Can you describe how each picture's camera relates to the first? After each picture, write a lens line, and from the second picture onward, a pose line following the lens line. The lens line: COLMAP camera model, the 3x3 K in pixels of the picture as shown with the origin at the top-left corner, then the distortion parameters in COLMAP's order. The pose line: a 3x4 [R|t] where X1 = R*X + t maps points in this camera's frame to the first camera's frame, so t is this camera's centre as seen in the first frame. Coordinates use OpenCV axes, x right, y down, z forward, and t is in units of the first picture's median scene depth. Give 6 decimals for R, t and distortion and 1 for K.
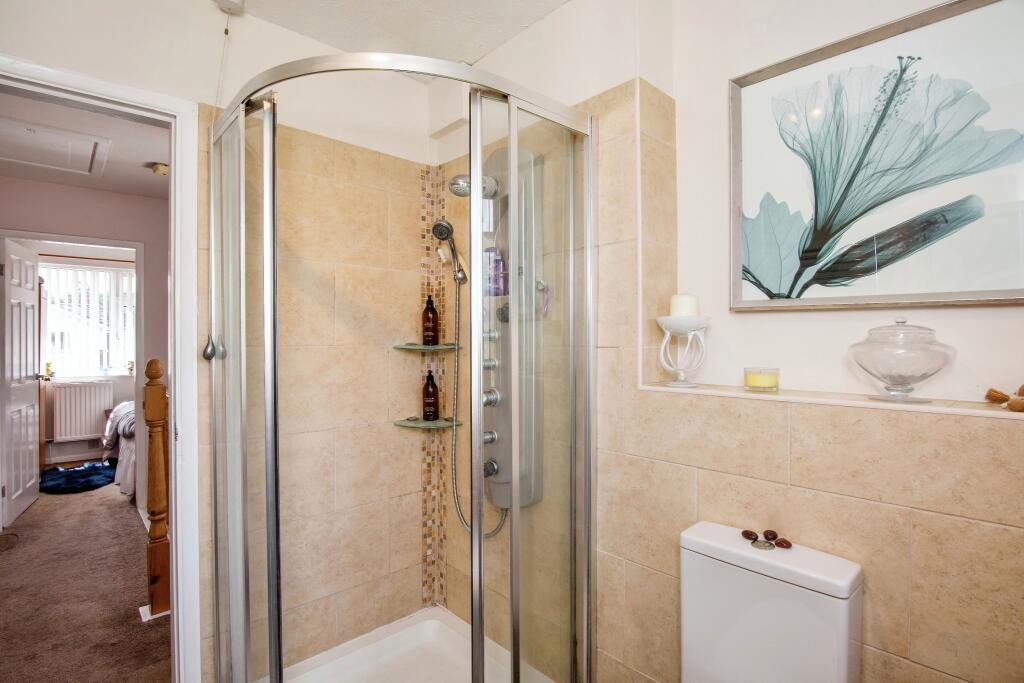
lens RADIAL K [[498.2, 0, 506.0], [0, 498.2, 339.5], [0, 0, 1]] dist [-0.020445, -0.000168]
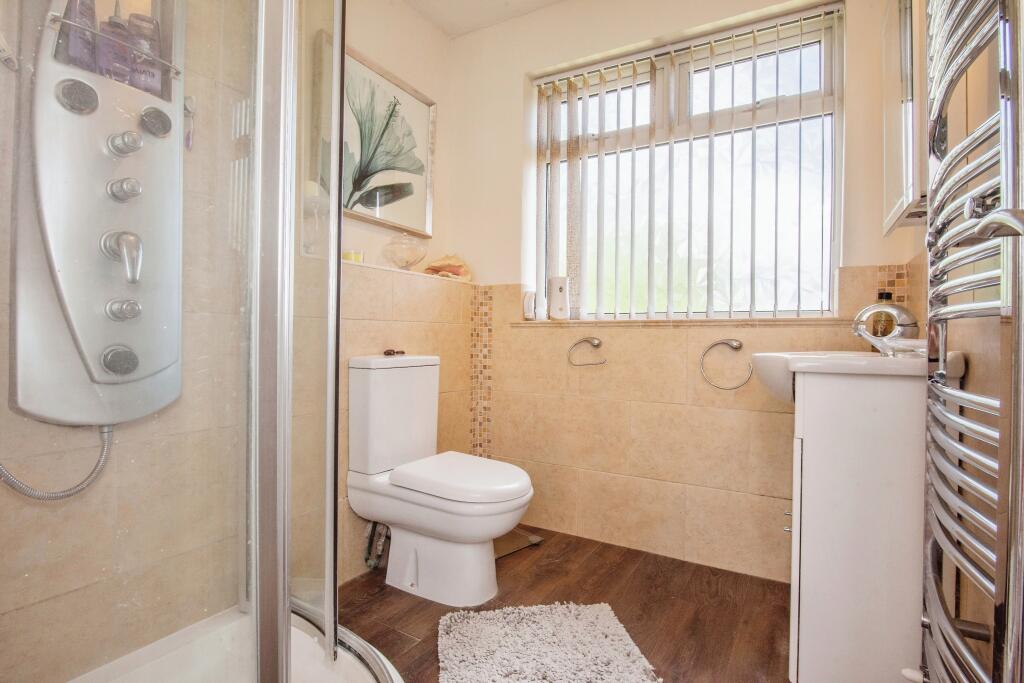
lens RADIAL K [[498.2, 0, 512.5], [0, 498.2, 340.9], [0, 0, 1]] dist [-0.020445, -0.000168]
pose [[-0.289546, -0.006233, 0.957144, -1.105542], [-0.008126, 0.999959, 0.004054, 0.337233], [-0.957130, -0.006604, -0.289584, 1.050058]]
